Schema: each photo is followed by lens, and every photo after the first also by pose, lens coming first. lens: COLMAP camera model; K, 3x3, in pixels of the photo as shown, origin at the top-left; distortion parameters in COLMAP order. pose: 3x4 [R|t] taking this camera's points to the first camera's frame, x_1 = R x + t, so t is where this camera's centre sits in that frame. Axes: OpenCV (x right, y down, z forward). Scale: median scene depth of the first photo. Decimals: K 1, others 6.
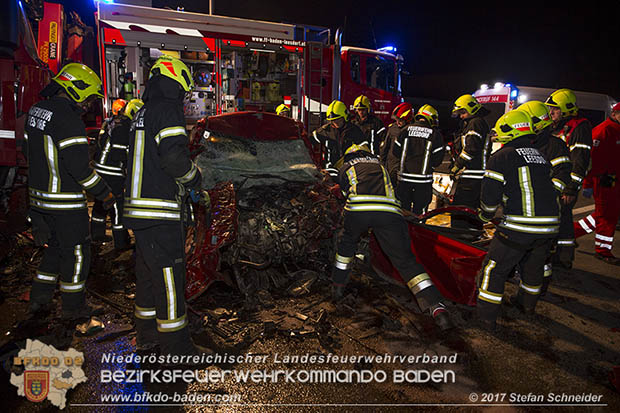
lens RADIAL K [[415.9, 0, 310.0], [0, 415.9, 206.5], [0, 0, 1]] dist [-0.112632, 0.080477]
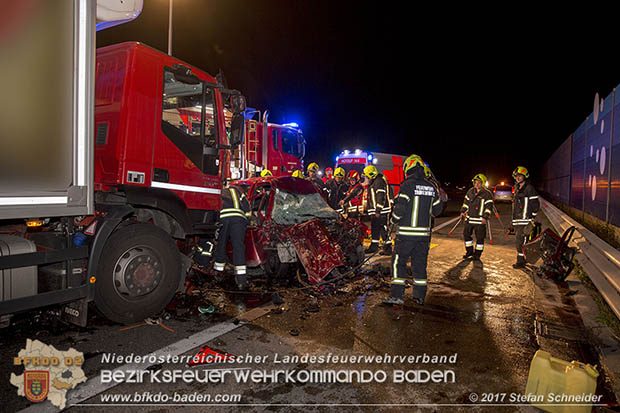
lens RADIAL K [[415.9, 0, 310.0], [0, 415.9, 206.5], [0, 0, 1]] dist [-0.112632, 0.080477]
pose [[0.901568, -0.031025, 0.431524, -0.441172], [0.083255, 0.991224, -0.102677, 0.034876], [-0.424552, 0.128497, 0.896239, -0.273291]]
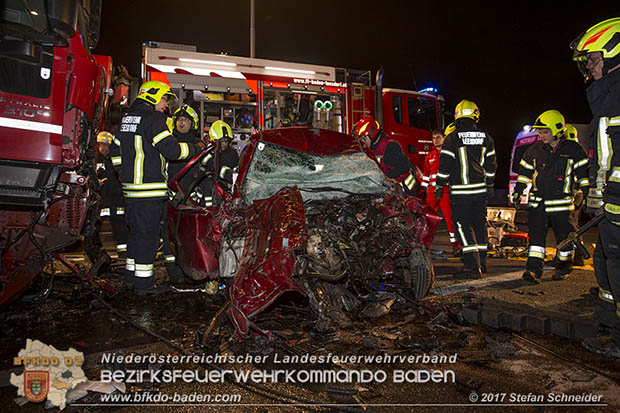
lens RADIAL K [[415.9, 0, 310.0], [0, 415.9, 206.5], [0, 0, 1]] dist [-0.112632, 0.080477]
pose [[0.997332, -0.027969, -0.067433, -0.044058], [0.016858, 0.986968, -0.160031, 0.055125], [0.071030, 0.158467, 0.984806, 0.062303]]
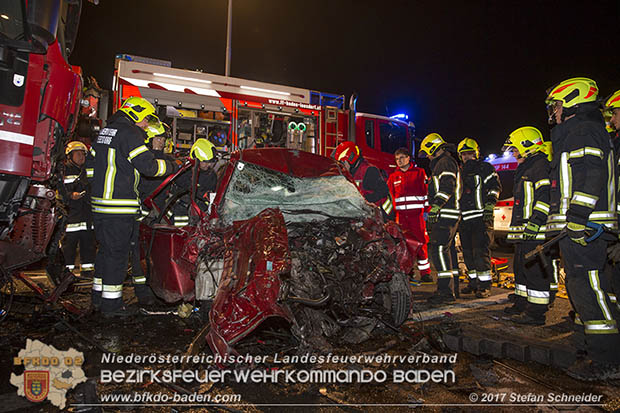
lens RADIAL K [[415.9, 0, 310.0], [0, 415.9, 206.5], [0, 0, 1]] dist [-0.112632, 0.080477]
pose [[0.999847, -0.001688, 0.017431, -0.060183], [0.005278, 0.978108, -0.208030, 0.052090], [-0.016698, 0.208090, 0.977967, 0.067315]]
